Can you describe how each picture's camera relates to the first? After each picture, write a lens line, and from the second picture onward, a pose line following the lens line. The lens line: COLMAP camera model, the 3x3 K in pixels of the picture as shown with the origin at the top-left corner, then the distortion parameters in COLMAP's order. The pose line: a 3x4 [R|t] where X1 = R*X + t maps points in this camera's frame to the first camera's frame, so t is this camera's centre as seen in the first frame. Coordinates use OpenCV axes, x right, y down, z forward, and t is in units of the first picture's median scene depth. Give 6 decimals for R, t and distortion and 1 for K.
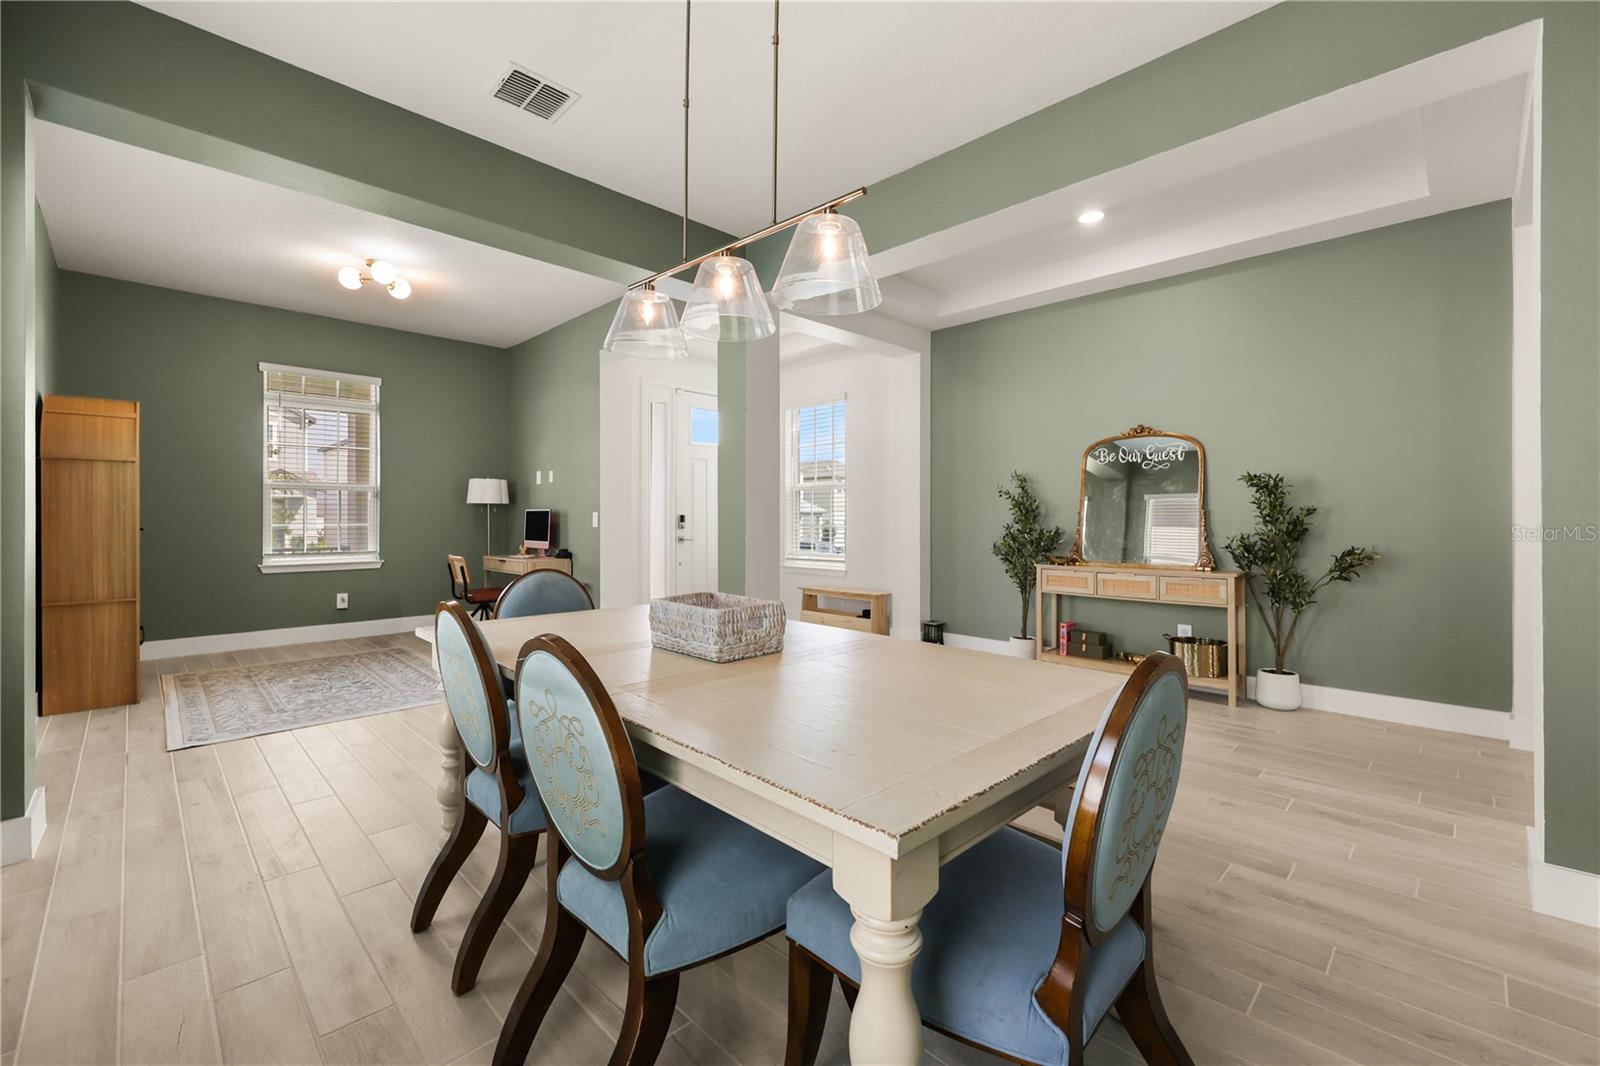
lens RADIAL K [[659.8, 0, 810.0], [0, 659.8, 520.6], [0, 0, 1]] dist [0.005128, 0.000073]
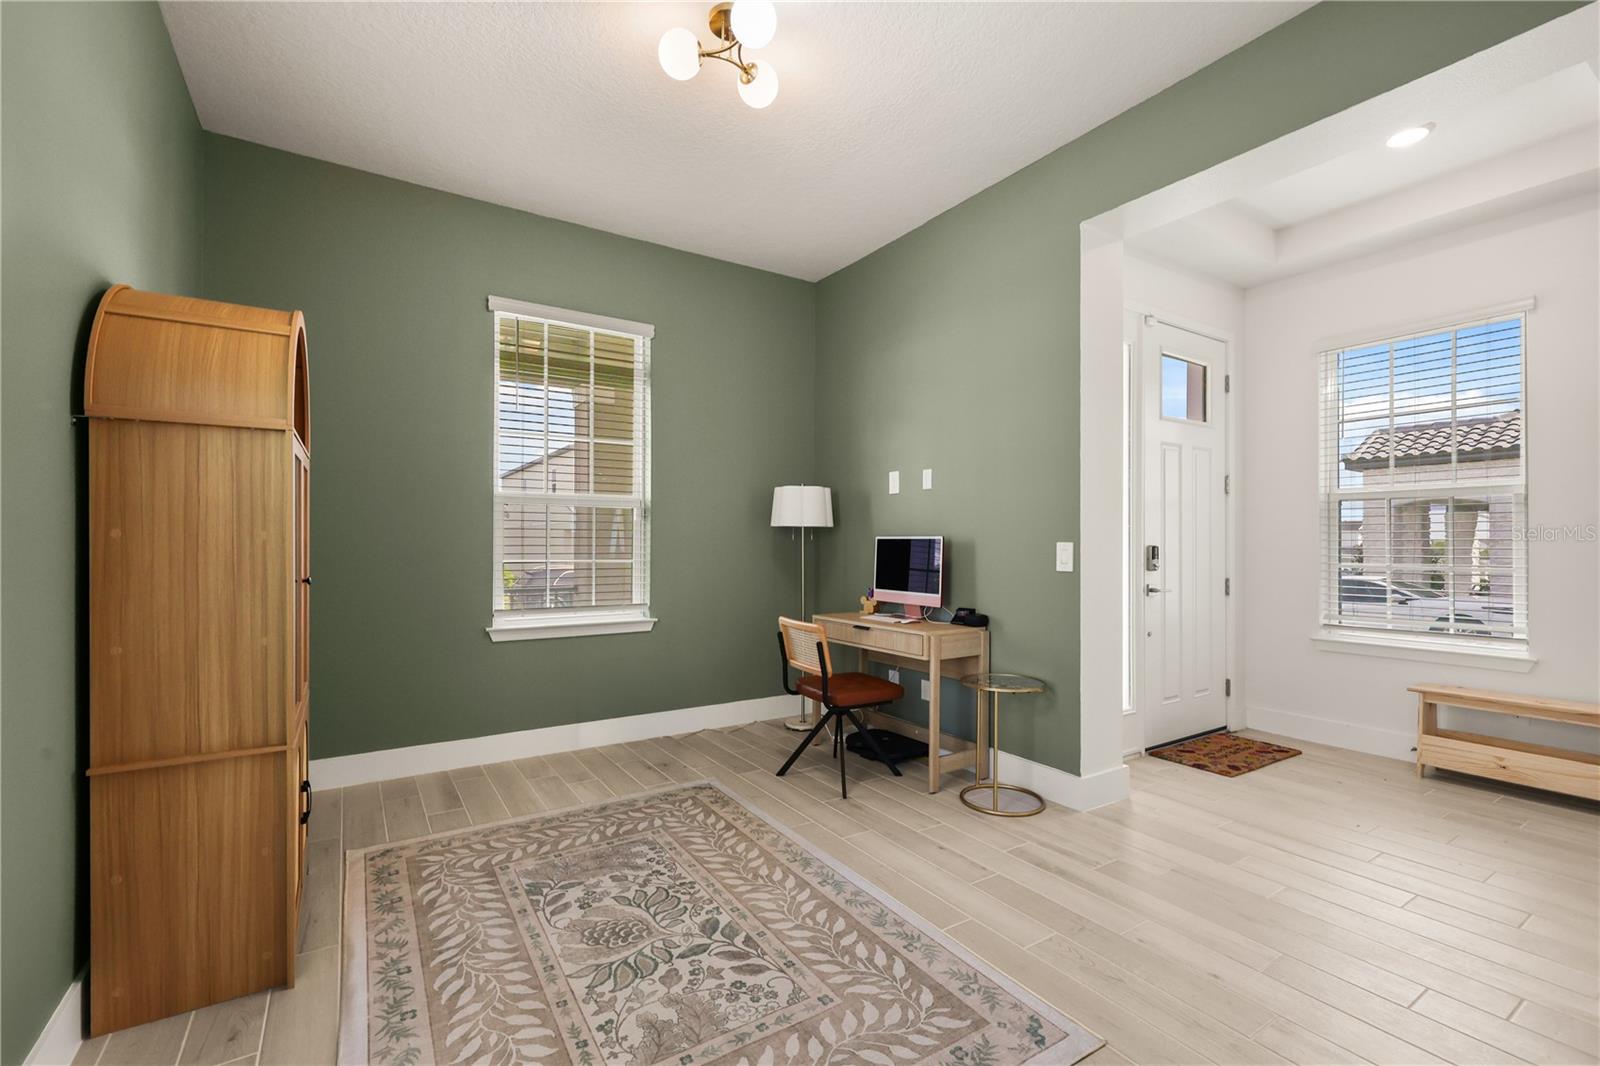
lens RADIAL K [[659.8, 0, 791.1], [0, 659.8, 541.5], [0, 0, 1]] dist [0.005128, 0.000073]
pose [[0.978681, -0.000394, -0.205388, -0.407182], [-0.000659, 0.999987, -0.005059, -0.009676], [0.205387, 0.005087, 0.978668, 0.433550]]
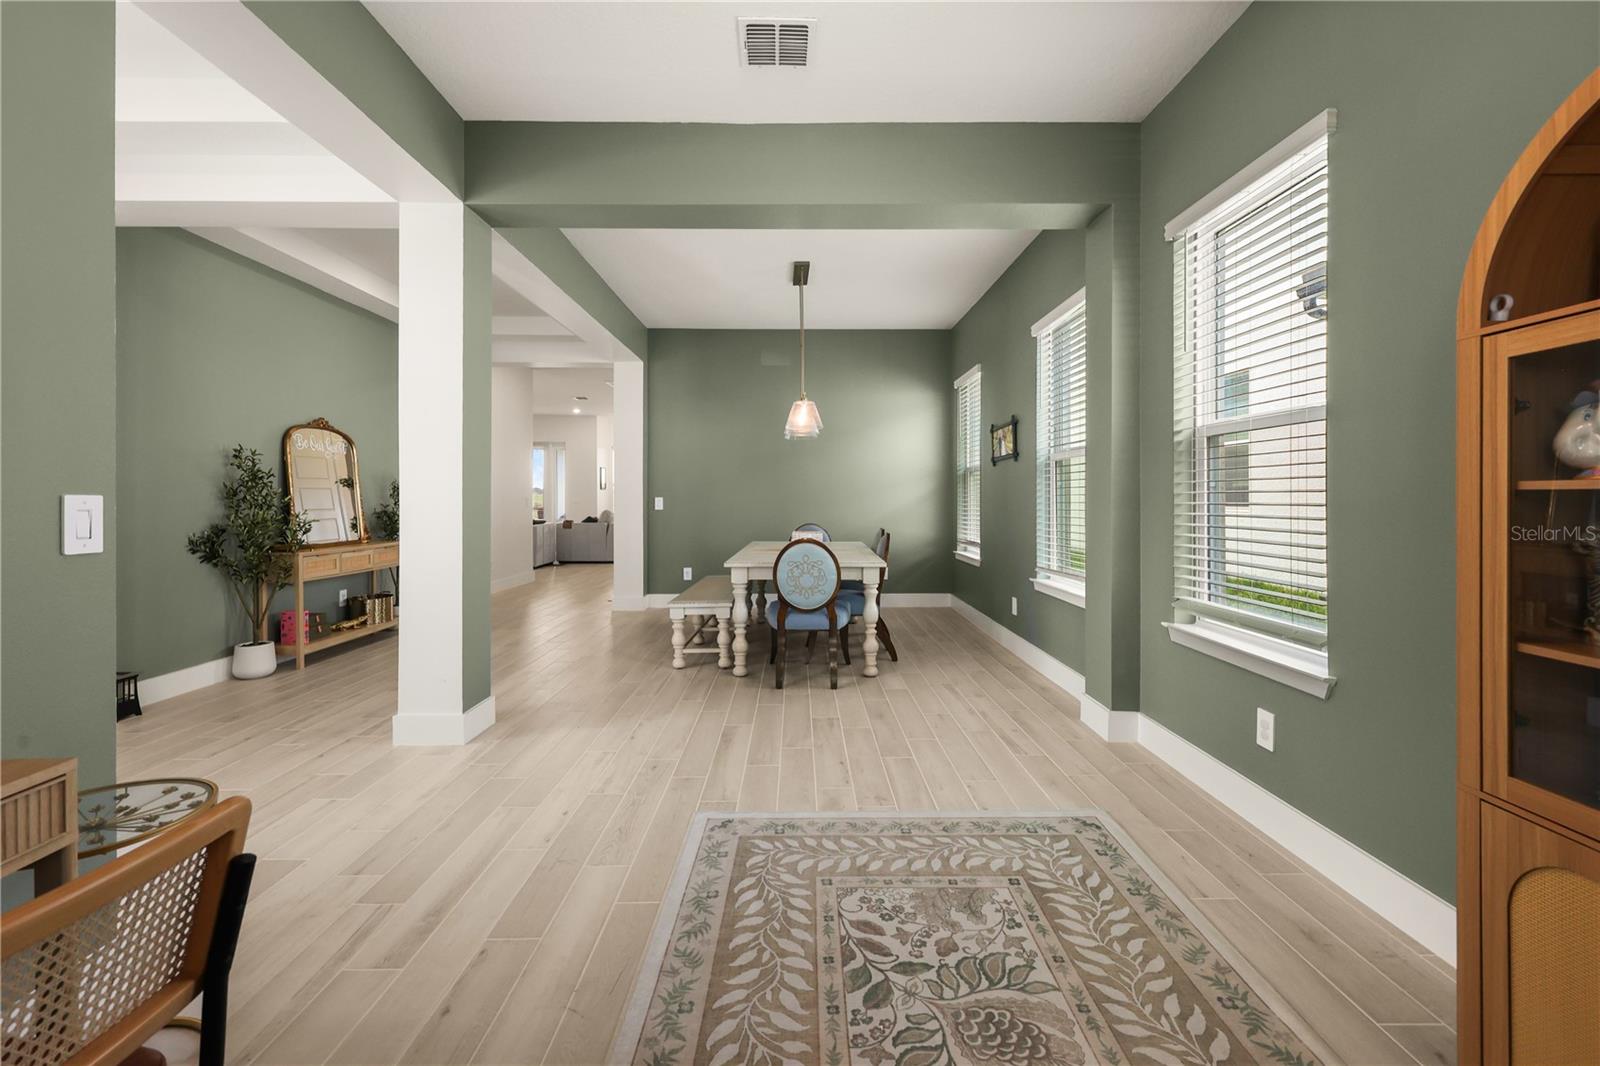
lens RADIAL K [[659.8, 0, 813.8], [0, 659.8, 498.9], [0, 0, 1]] dist [0.005128, 0.000073]
pose [[-0.718125, 0.000513, 0.695914, -0.694746], [0.003455, 0.999990, 0.002828, -0.010317], [-0.695906, 0.004436, -0.718120, 0.988520]]
